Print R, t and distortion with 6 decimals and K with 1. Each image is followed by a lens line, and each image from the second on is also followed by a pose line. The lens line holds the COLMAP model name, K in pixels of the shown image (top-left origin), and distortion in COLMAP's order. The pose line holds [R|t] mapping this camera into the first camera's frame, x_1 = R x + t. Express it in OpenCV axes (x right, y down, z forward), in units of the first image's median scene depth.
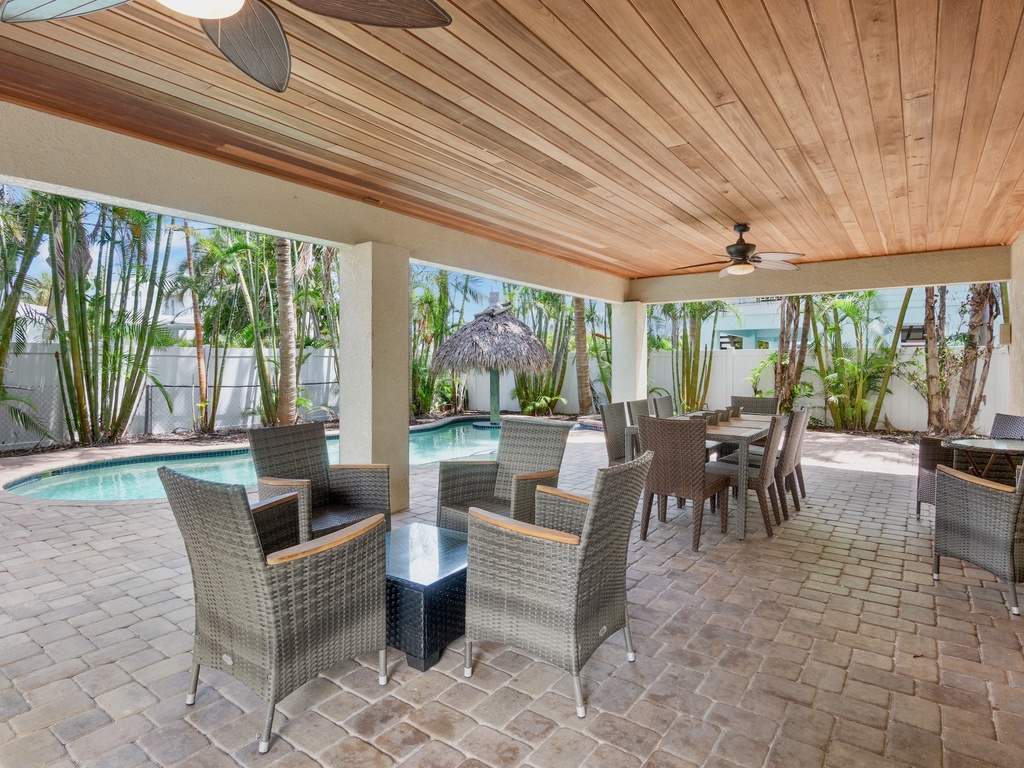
lens RADIAL K [[575.8, 0, 508.3], [0, 575.8, 380.6], [0, 0, 1]] dist [-0.030556, 0.001282]
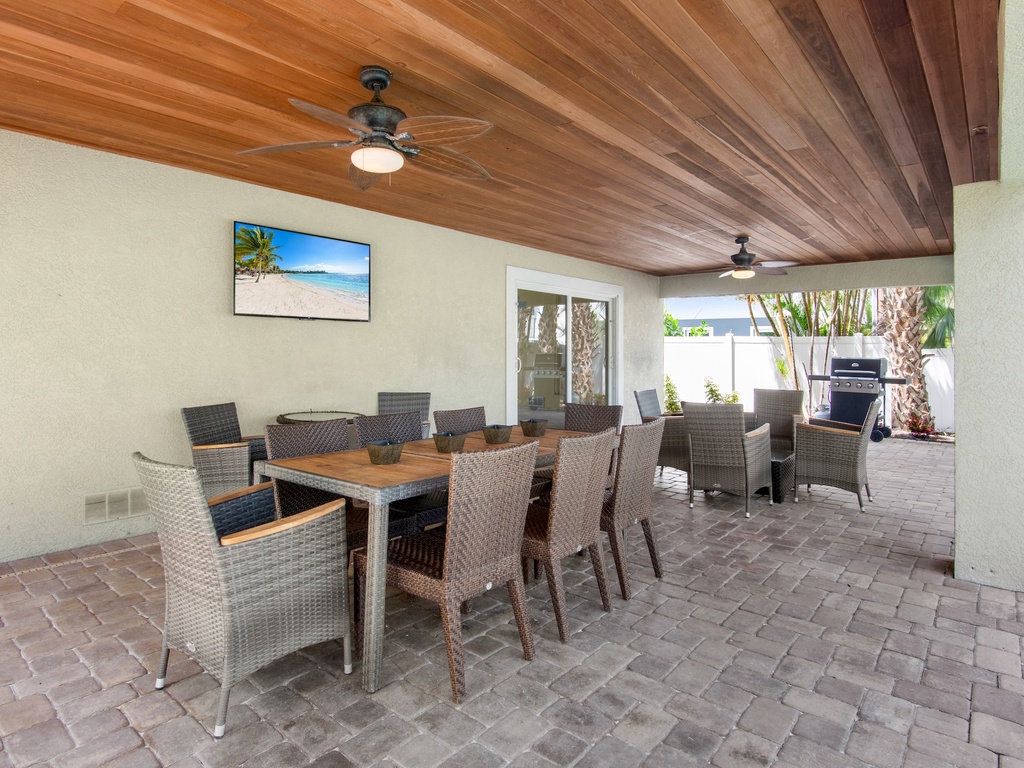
lens RADIAL K [[575.8, 0, 508.3], [0, 575.8, 380.6], [0, 0, 1]] dist [-0.030556, 0.001282]
pose [[-0.996883, -0.012107, 0.077961, 0.312512], [-0.006222, 0.997142, 0.075289, -0.062845], [-0.078650, 0.074569, -0.994109, 1.910832]]
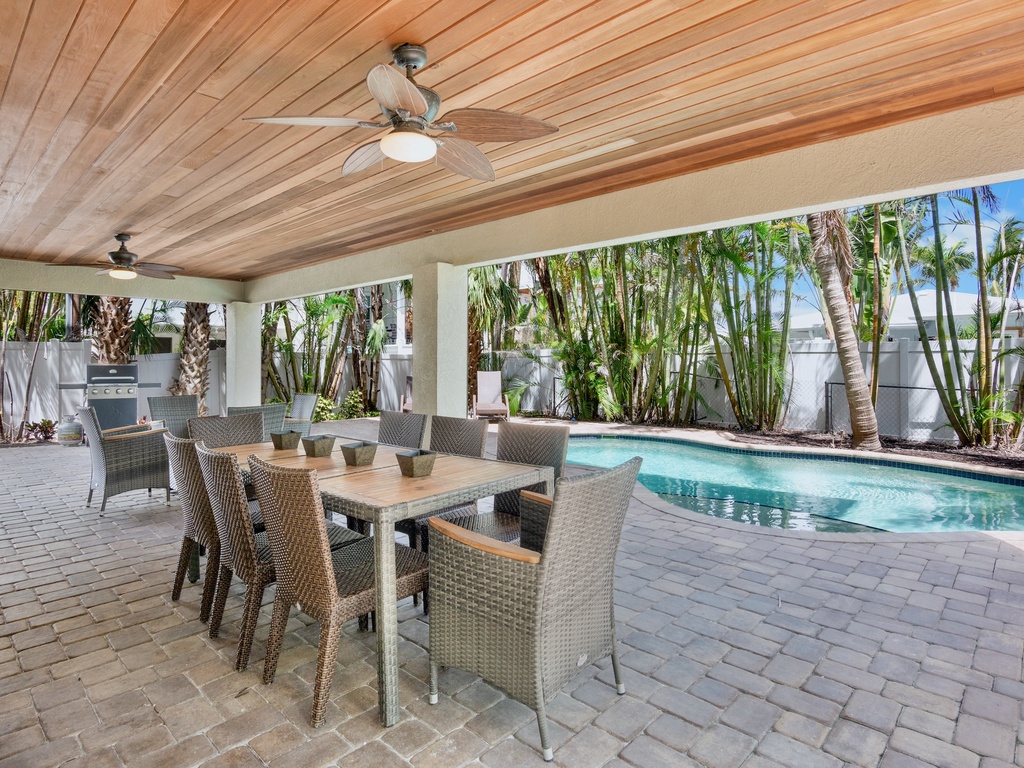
lens RADIAL K [[575.8, 0, 508.3], [0, 575.8, 380.6], [0, 0, 1]] dist [-0.030556, 0.001282]
pose [[-0.135678, 0.031939, -0.990238, 1.082431], [-0.021509, 0.999150, 0.035174, -0.041199], [0.990519, 0.026072, -0.134876, 1.466754]]
